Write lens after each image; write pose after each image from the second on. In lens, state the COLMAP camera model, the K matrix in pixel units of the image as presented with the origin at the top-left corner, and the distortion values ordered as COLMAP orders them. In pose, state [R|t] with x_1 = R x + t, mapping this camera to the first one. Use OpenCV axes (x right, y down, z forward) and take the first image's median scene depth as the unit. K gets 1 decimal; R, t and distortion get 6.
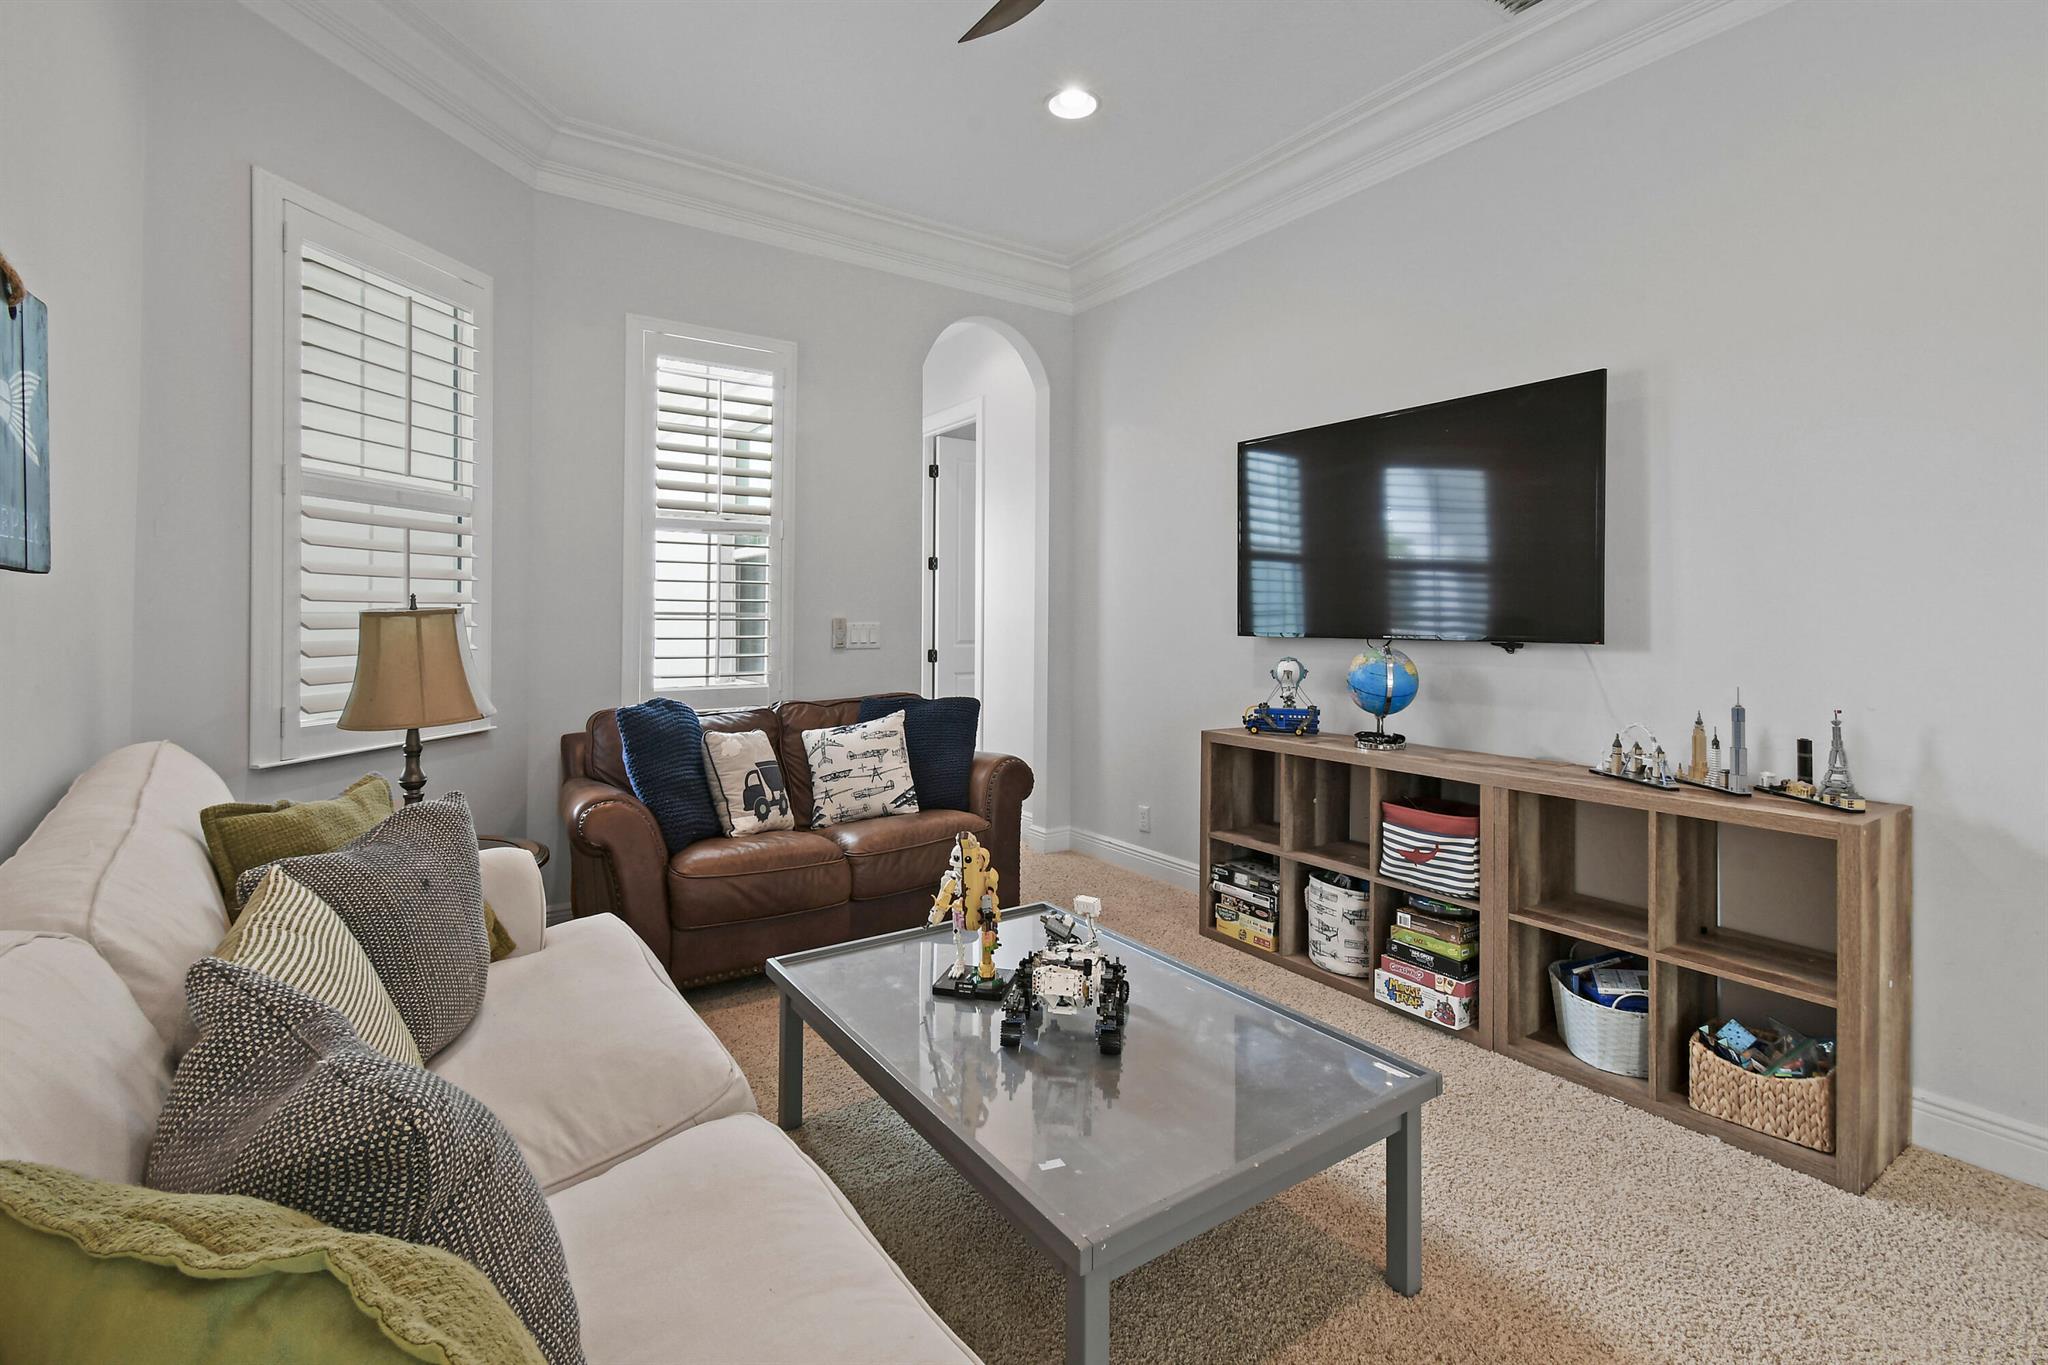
lens RADIAL K [[921.1, 0, 1022.6], [0, 921.1, 618.2], [0, 0, 1]] dist [0.000851, 0.000105]
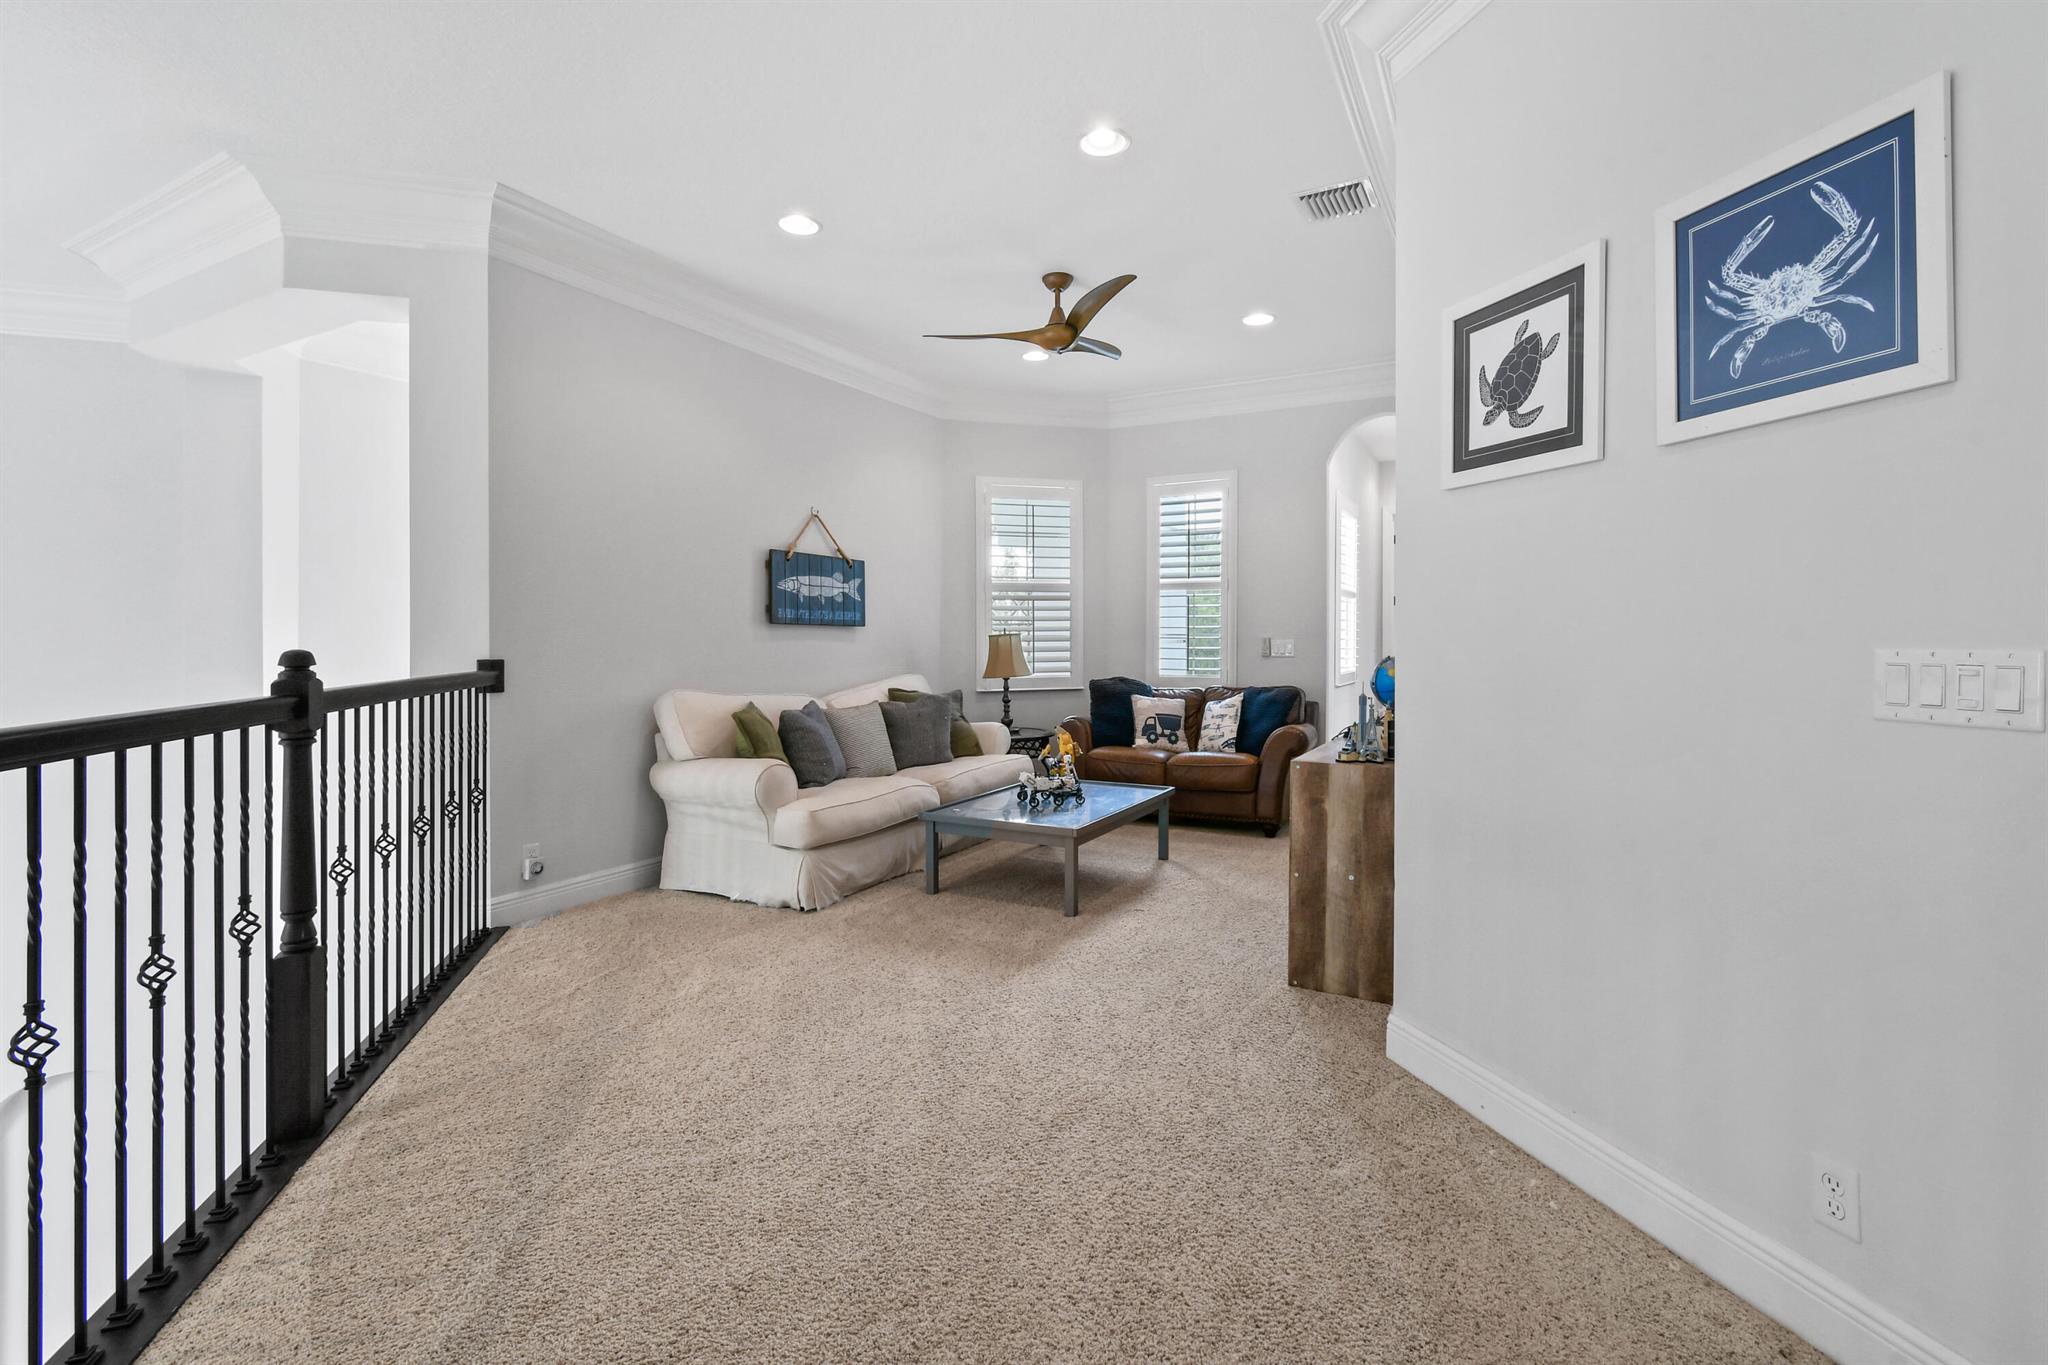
lens RADIAL K [[913.9, 0, 1022.7], [0, 913.9, 639.9], [0, 0, 1]] dist [0.000003, -0.000006]
pose [[0.454689, -0.002559, -0.890647, 1.181054], [-0.000686, 0.999995, -0.003223, 0.011520], [0.890650, 0.002076, 0.454684, -0.094705]]
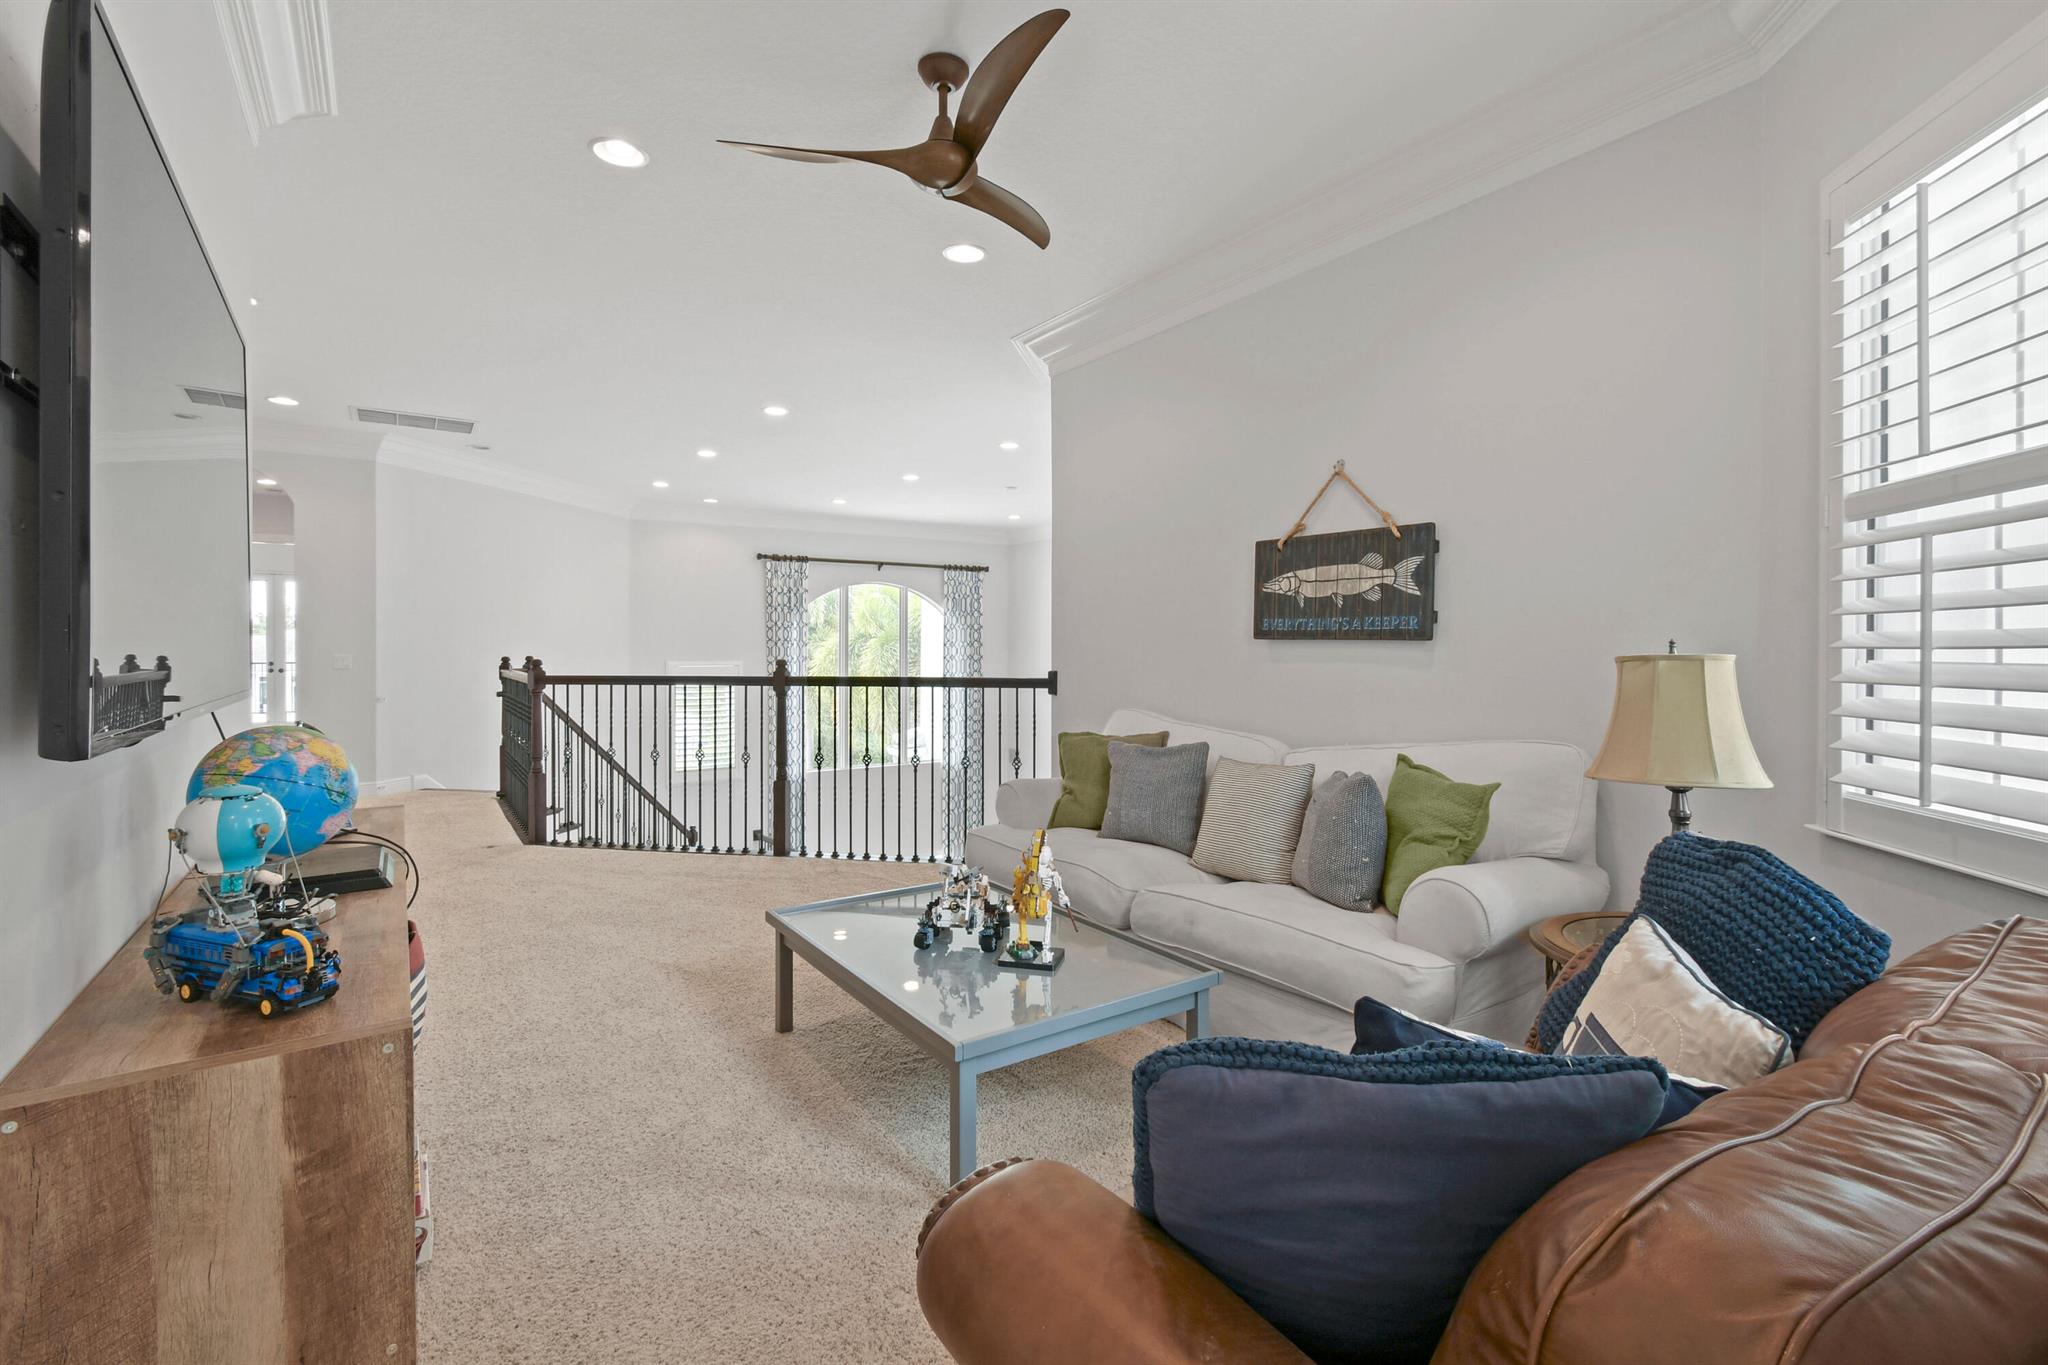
lens RADIAL K [[913.9, 0, 1022.7], [0, 913.9, 639.9], [0, 0, 1]] dist [0.000003, -0.000006]
pose [[-0.999834, -0.000638, 0.018220, -0.040366], [-0.000618, 0.999999, 0.001143, -0.019119], [-0.018221, 0.001132, -0.999833, 1.346267]]
